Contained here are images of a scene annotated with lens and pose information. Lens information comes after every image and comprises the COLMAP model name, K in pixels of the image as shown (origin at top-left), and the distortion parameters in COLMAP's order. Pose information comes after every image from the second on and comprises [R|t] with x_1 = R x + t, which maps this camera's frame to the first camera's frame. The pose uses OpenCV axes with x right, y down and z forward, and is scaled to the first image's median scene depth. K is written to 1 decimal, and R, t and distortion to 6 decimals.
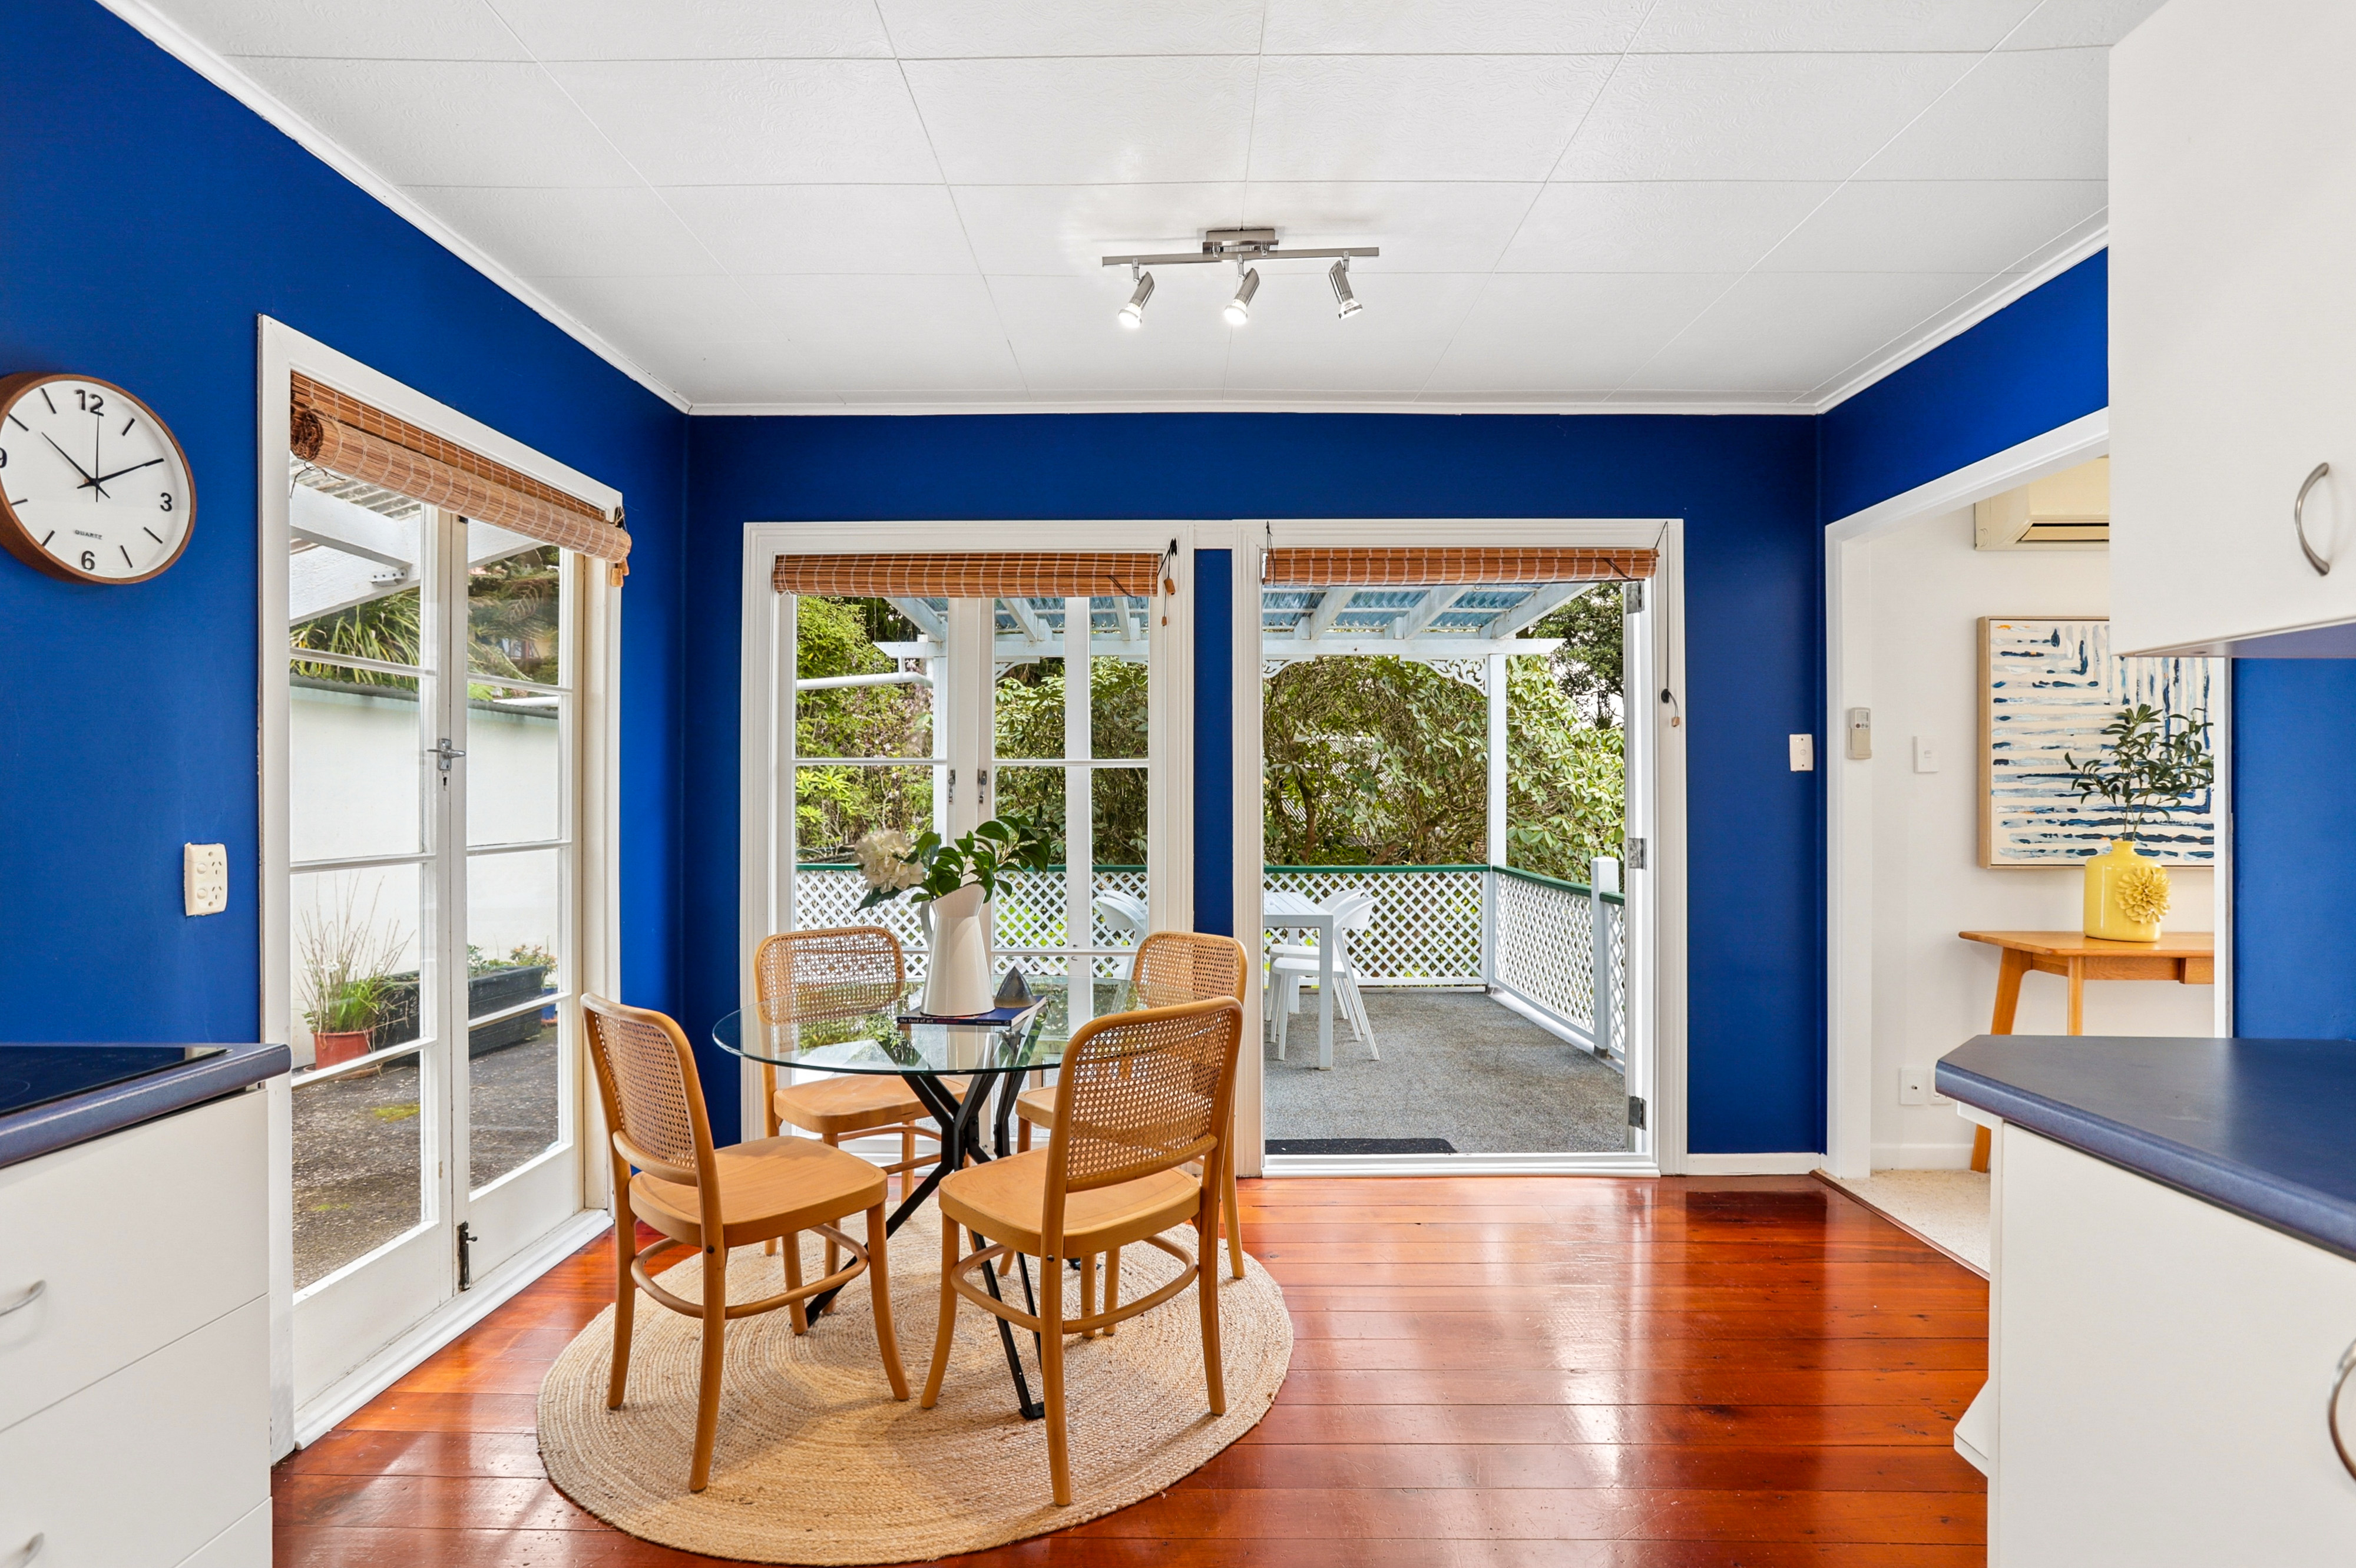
lens RADIAL K [[1147.0, 0, 1169.9], [0, 1147.0, 788.1], [0, 0, 1]] dist [-0.062395, 0.037269]
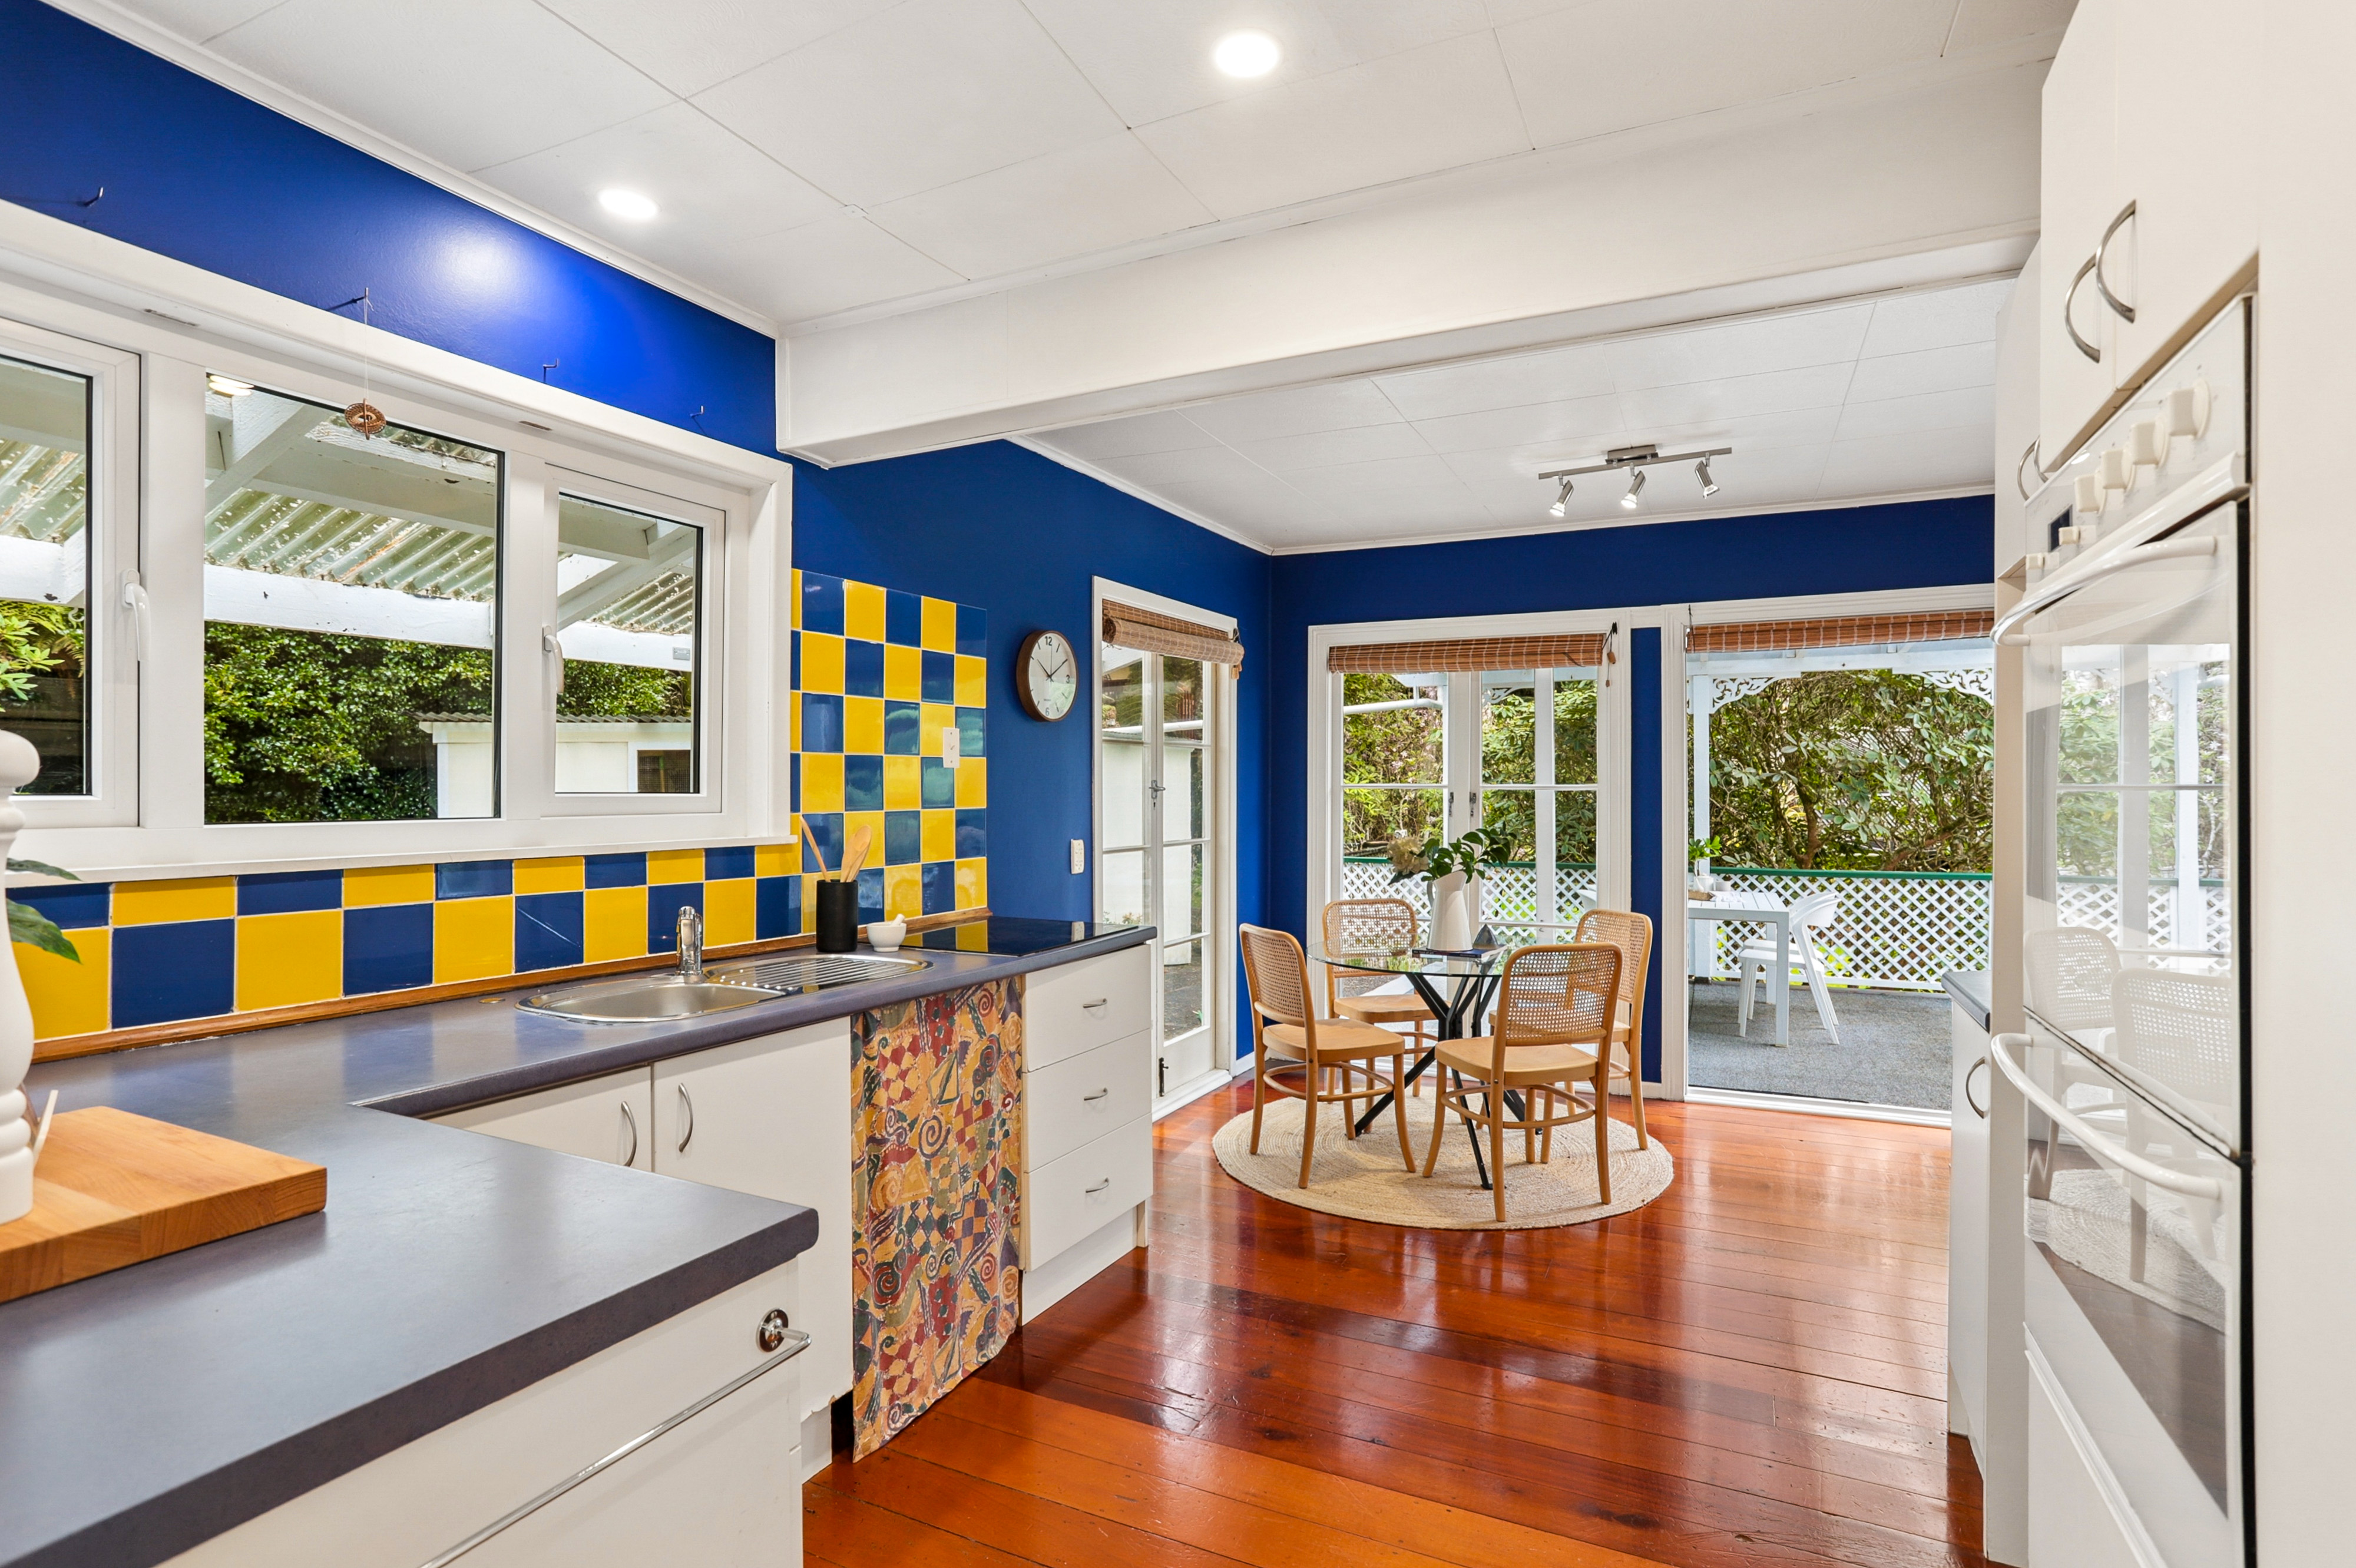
lens RADIAL K [[1147.0, 0, 1169.9], [0, 1147.0, 788.1], [0, 0, 1]] dist [-0.062395, 0.037269]
pose [[0.903149, 0.000341, -0.429328, 0.142785], [0.001263, 0.999993, 0.003450, -0.037123], [0.429326, -0.003658, 0.903142, -0.594095]]
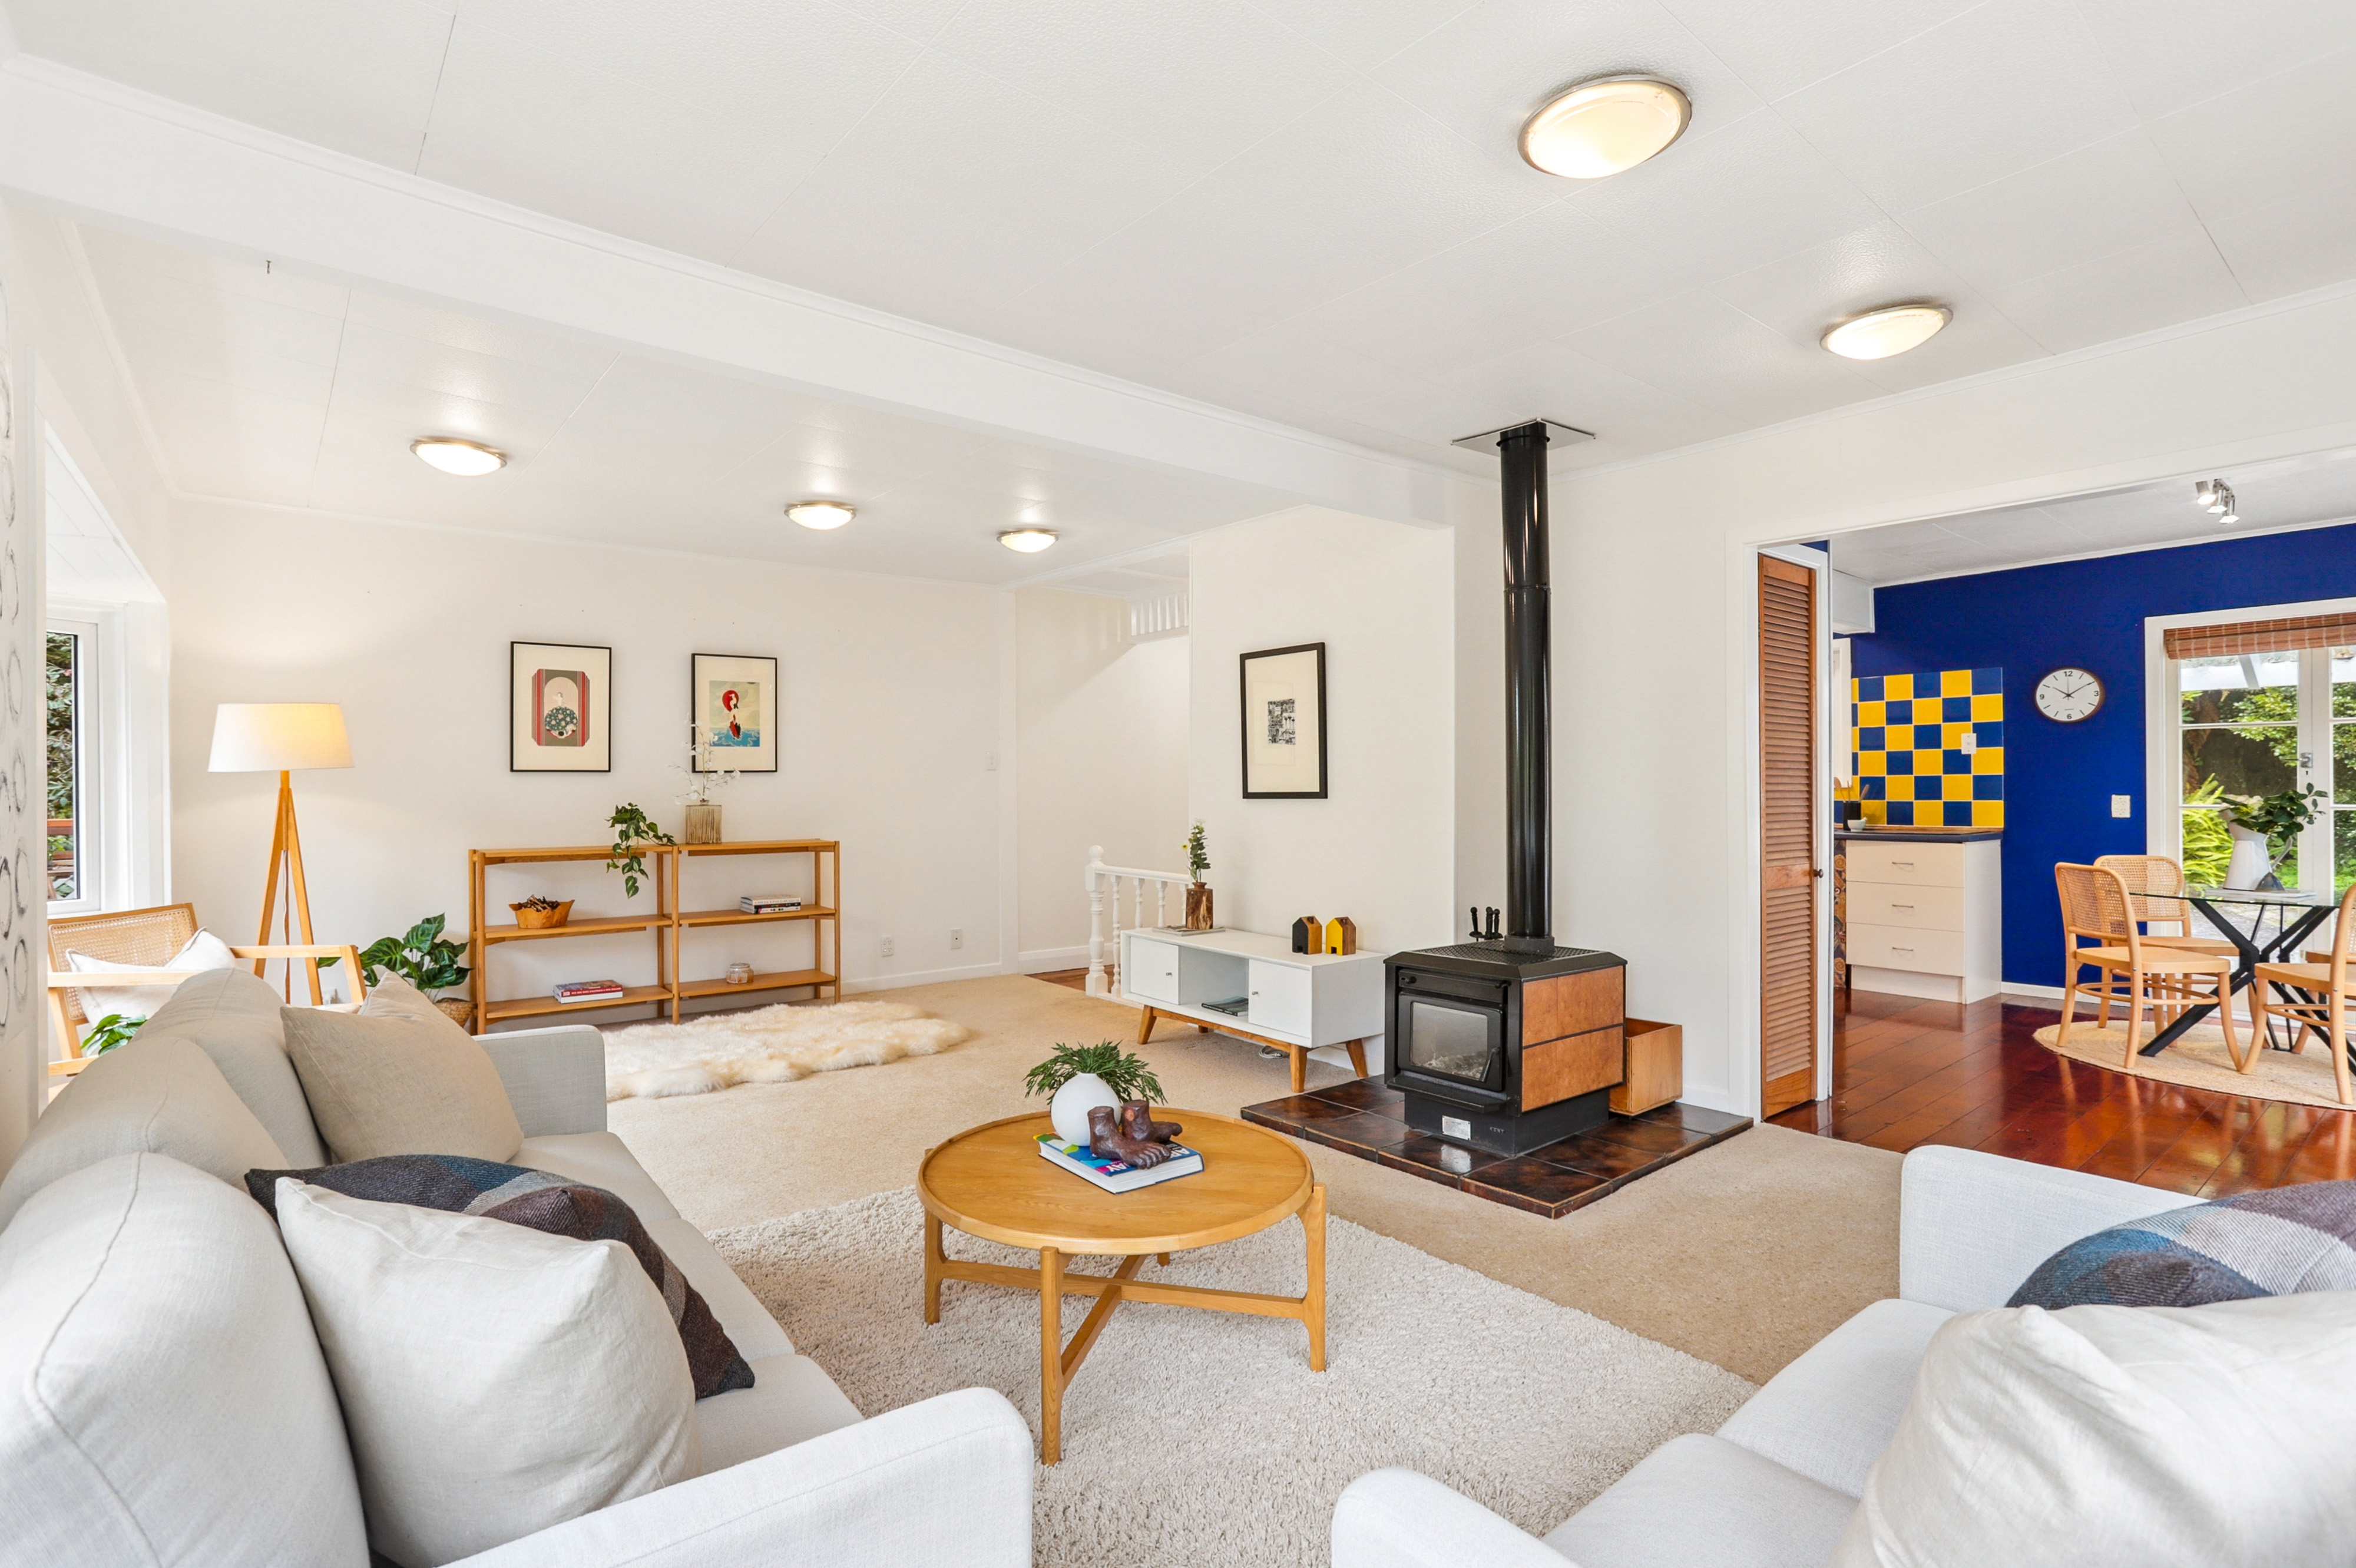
lens RADIAL K [[1147.0, 0, 1169.9], [0, 1147.0, 788.1], [0, 0, 1]] dist [-0.062395, 0.037269]
pose [[-0.759071, 0.004664, -0.650992, 2.292454], [0.006663, 0.999978, -0.000604, 0.008811], [0.650974, -0.004796, -0.759085, 1.163719]]
